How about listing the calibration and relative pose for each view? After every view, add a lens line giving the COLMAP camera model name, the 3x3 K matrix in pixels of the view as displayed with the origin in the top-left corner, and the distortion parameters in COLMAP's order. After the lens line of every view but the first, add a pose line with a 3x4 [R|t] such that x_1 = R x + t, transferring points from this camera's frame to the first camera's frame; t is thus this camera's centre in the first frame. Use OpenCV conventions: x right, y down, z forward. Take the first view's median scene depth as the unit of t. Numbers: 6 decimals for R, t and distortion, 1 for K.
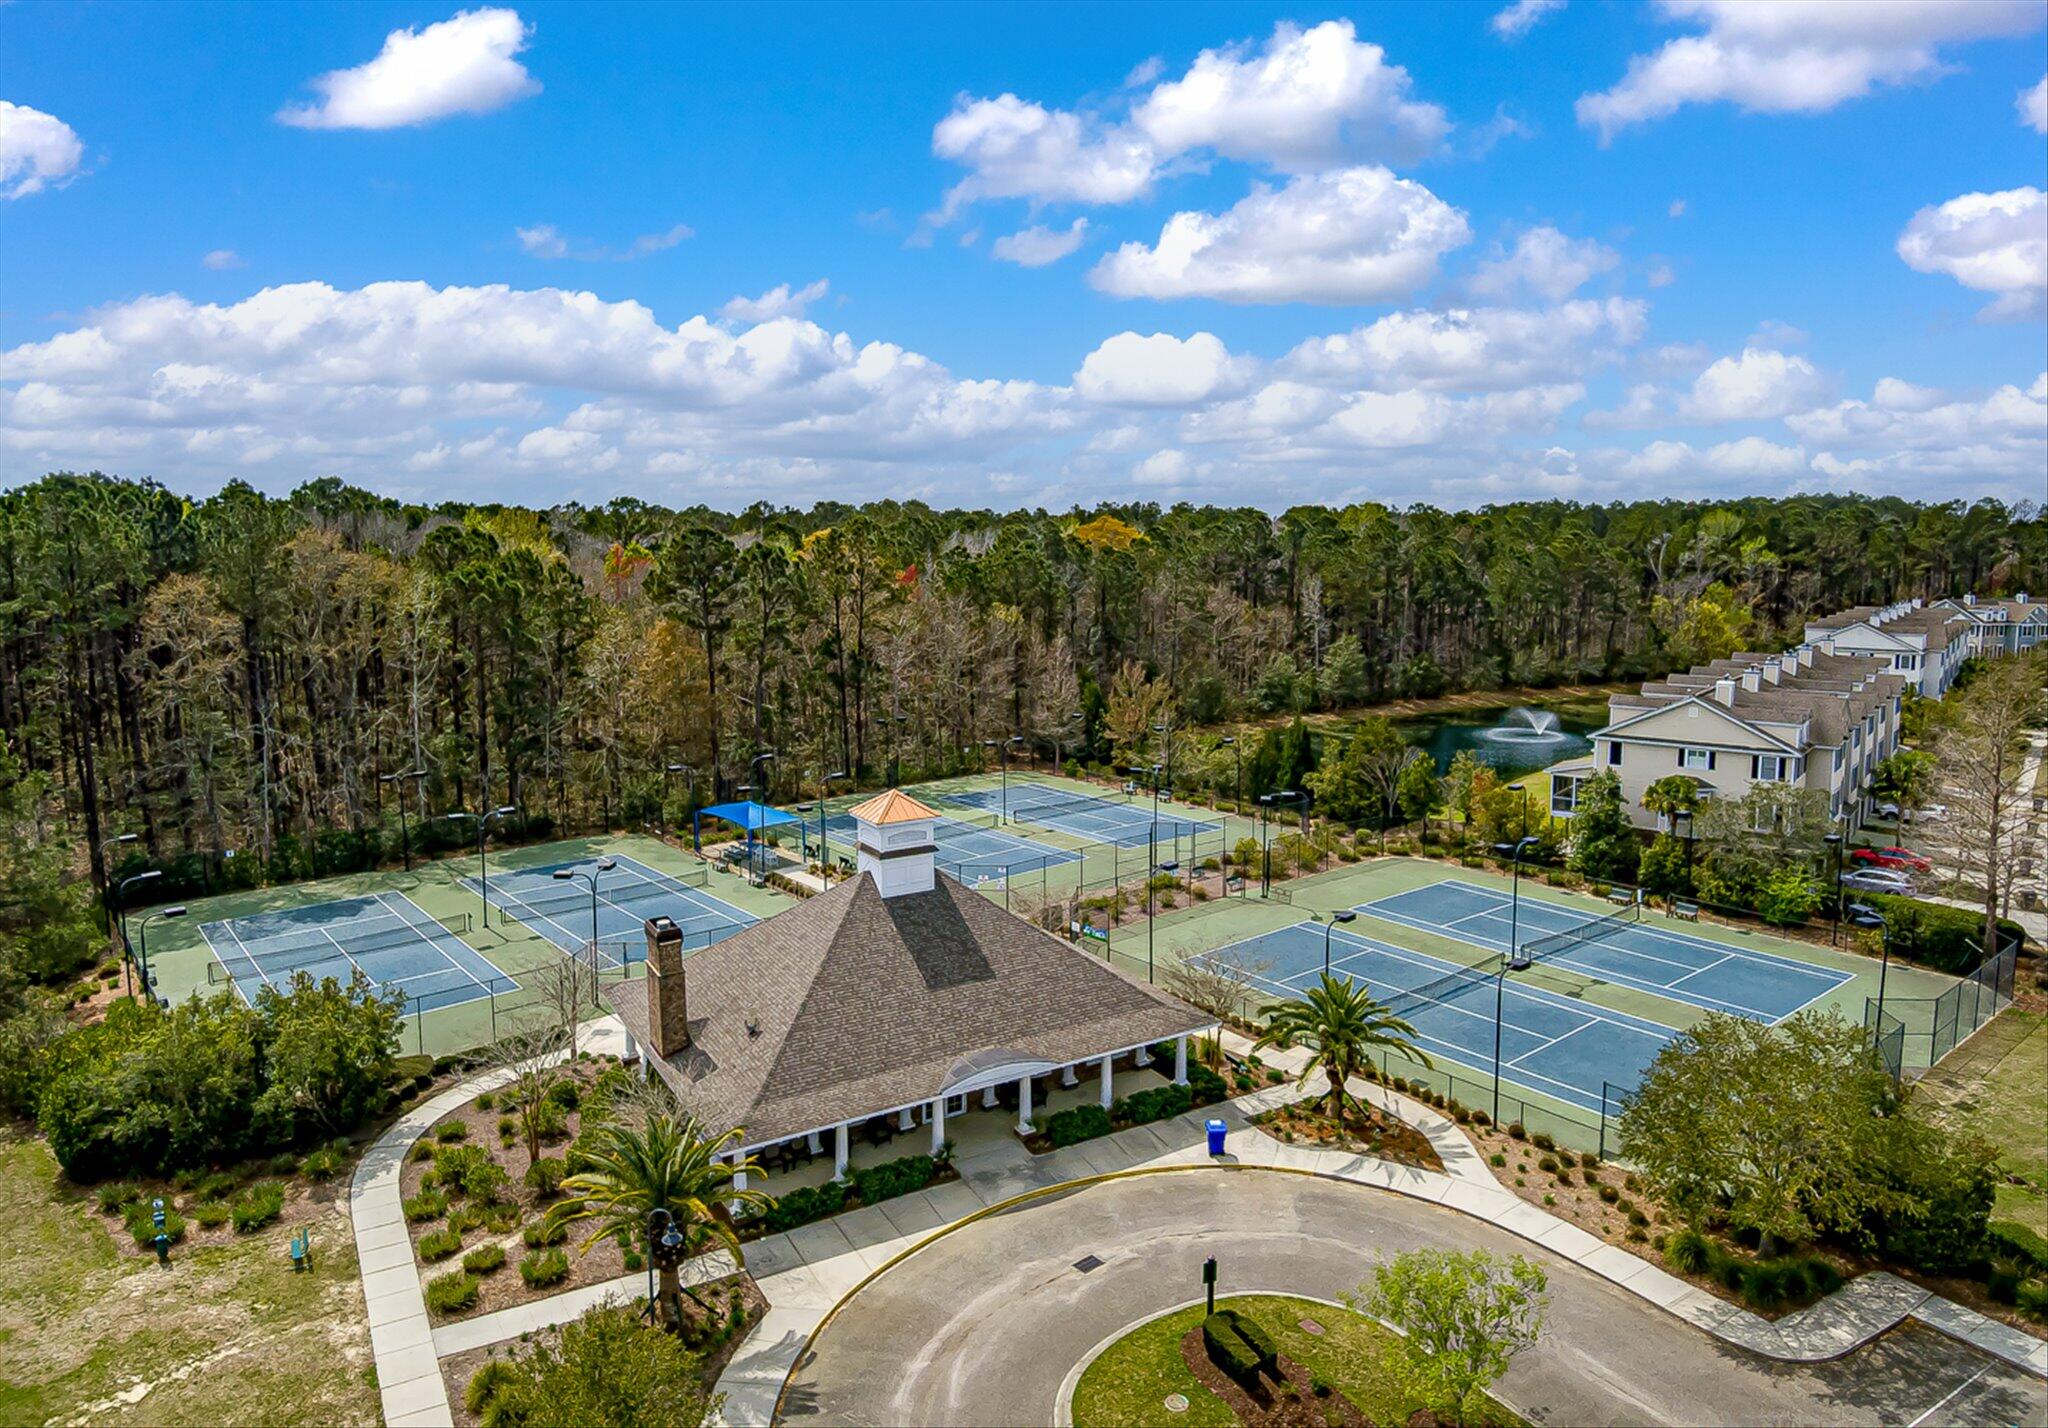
lens RADIAL K [[1295.9, 0, 1024.0], [0, 1295.9, 714.0], [0, 0, 1]] dist [0.002006, 0.000146]
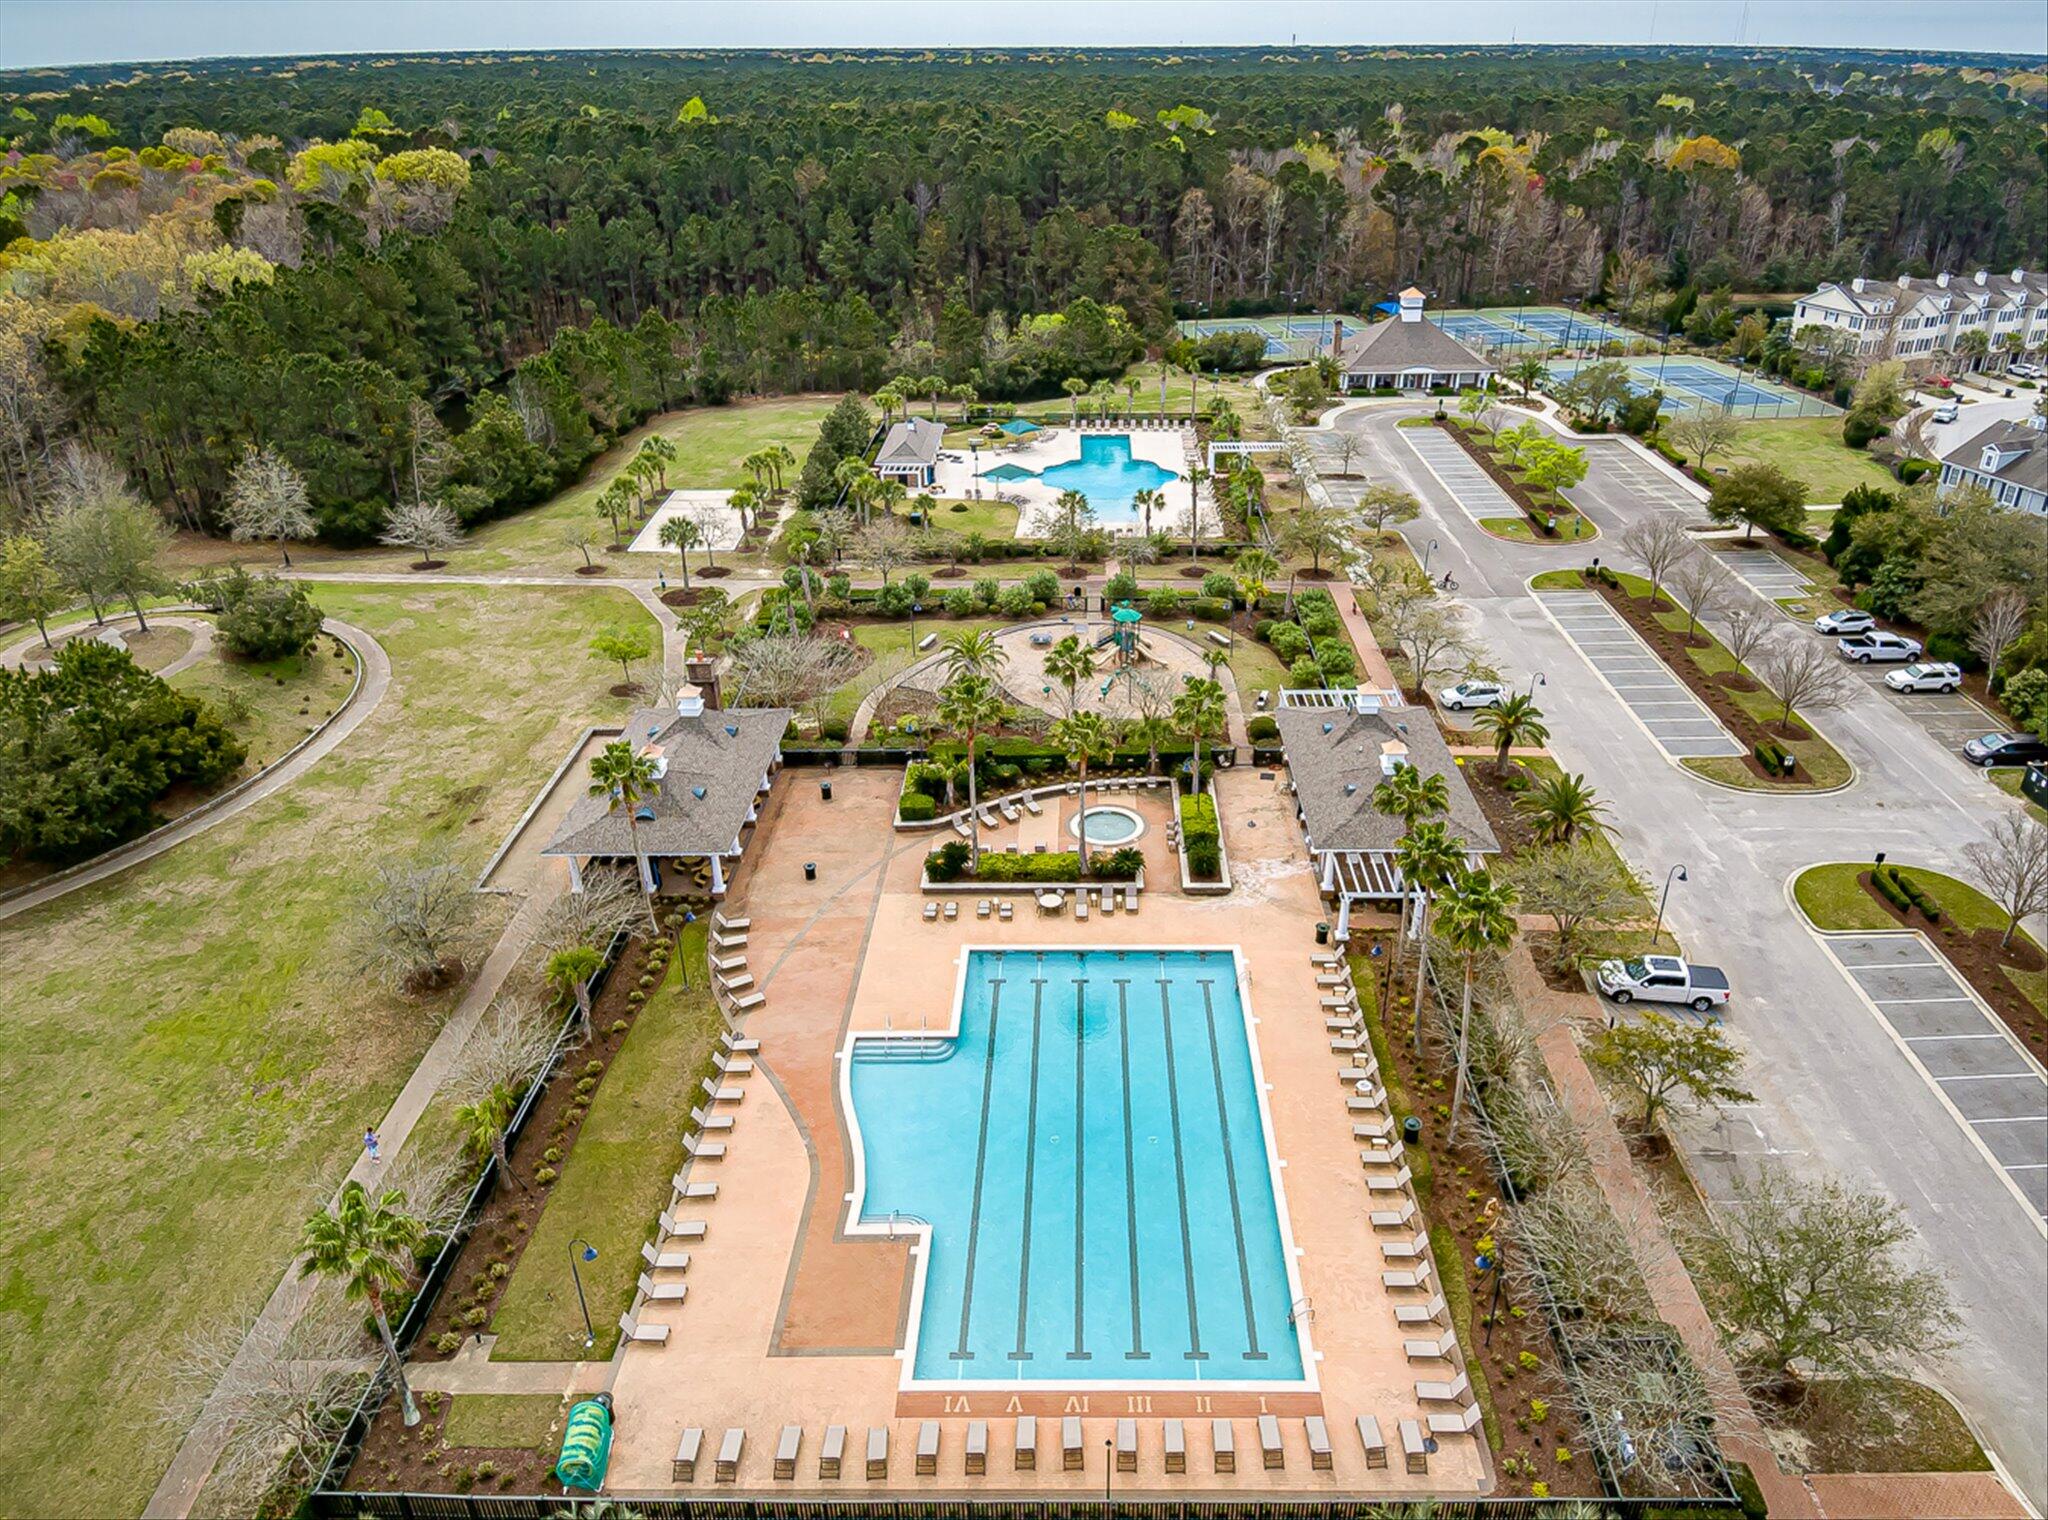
lens RADIAL K [[1194.4, 0, 1024.0], [0, 1194.4, 760.0], [0, 0, 1]] dist [0.001778, 0.000464]
pose [[0.836546, 0.271291, -0.476016, 0.540399], [-0.066962, 0.912919, 0.402611, -0.001406], [0.543789, -0.304927, 0.781865, -1.468866]]
